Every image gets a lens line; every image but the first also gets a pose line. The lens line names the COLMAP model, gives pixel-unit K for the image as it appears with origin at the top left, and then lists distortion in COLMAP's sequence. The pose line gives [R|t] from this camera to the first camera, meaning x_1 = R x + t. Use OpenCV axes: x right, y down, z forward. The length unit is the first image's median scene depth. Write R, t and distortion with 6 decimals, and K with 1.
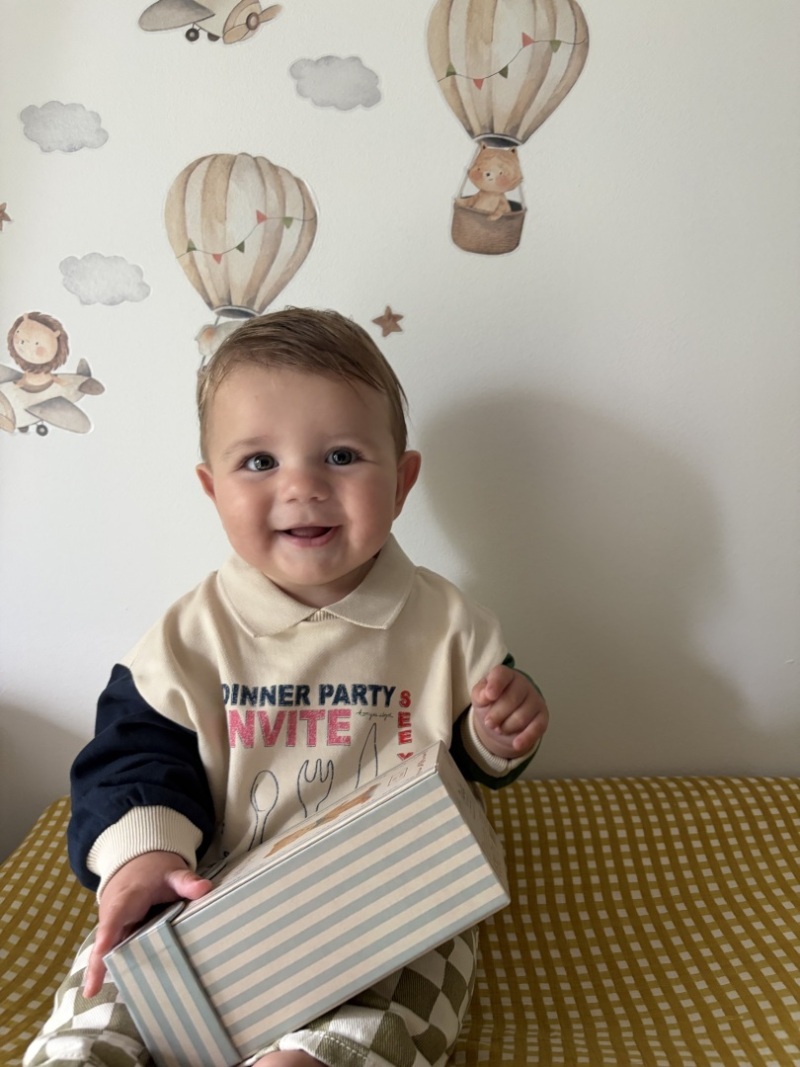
lens RADIAL K [[803.9, 0, 394.8], [0, 803.9, 531.1], [0, 0, 1]] dist [0.034080, -0.016511]
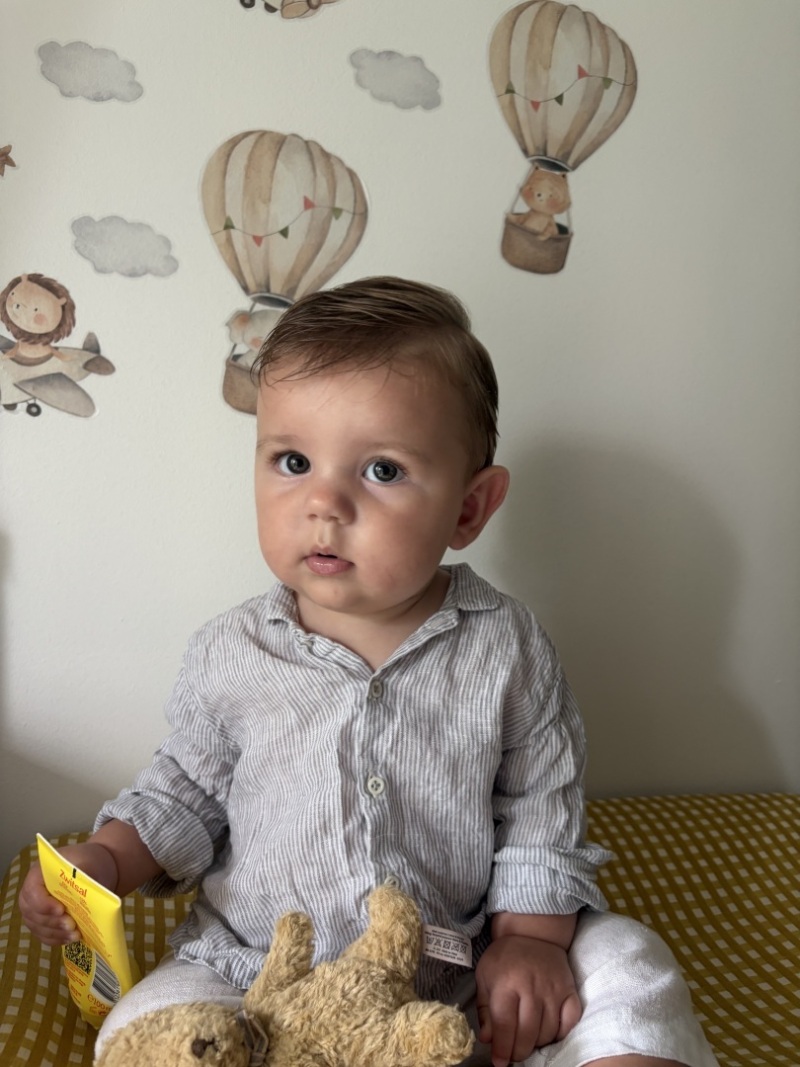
lens RADIAL K [[803.9, 0, 389.0], [0, 803.9, 527.6], [0, 0, 1]] dist [0.034080, -0.016511]
pose [[0.969306, 0.048893, 0.240945, -0.283861], [-0.037941, 0.998034, -0.049888, 0.030654], [-0.242911, 0.039215, 0.969256, 0.081341]]
